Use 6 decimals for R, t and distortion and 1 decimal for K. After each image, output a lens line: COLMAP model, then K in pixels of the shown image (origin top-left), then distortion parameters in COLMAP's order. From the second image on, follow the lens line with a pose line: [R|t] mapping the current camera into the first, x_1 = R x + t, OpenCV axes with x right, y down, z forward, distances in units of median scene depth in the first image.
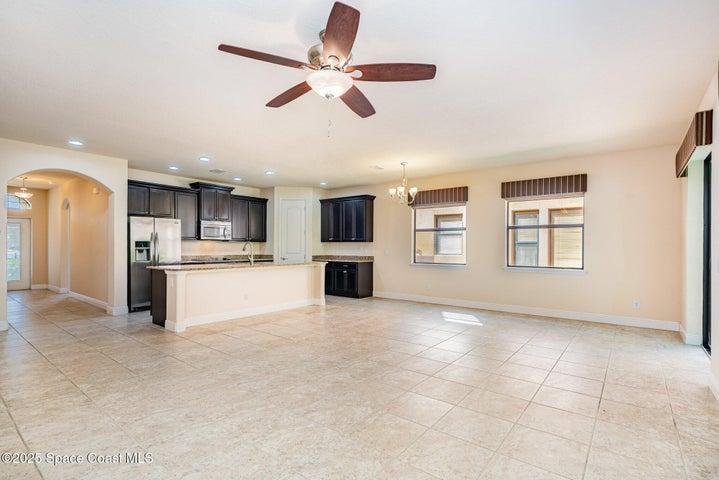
lens RADIAL K [[346.7, 0, 363.7], [0, 346.7, 243.9], [0, 0, 1]] dist [0.000032, 0.000138]
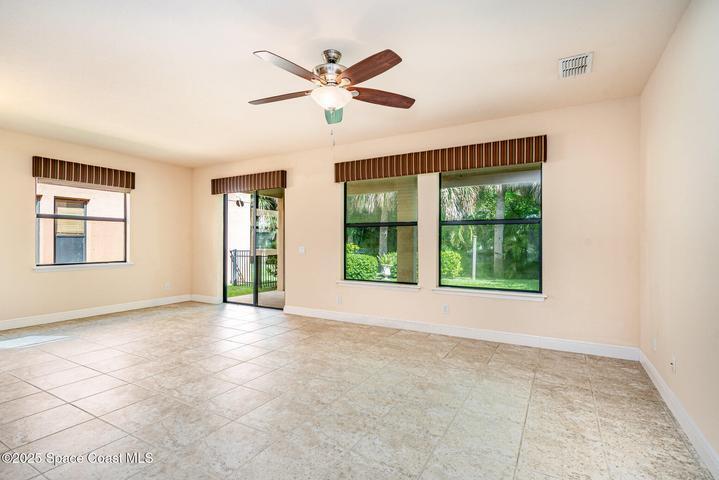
lens RADIAL K [[346.7, 0, 364.8], [0, 346.7, 241.2], [0, 0, 1]] dist [0.000032, 0.000138]
pose [[-0.145123, -0.004676, 0.989403, -0.517327], [-0.007711, 0.999964, 0.003595, 0.000722], [-0.989384, -0.007108, -0.145154, 0.444967]]
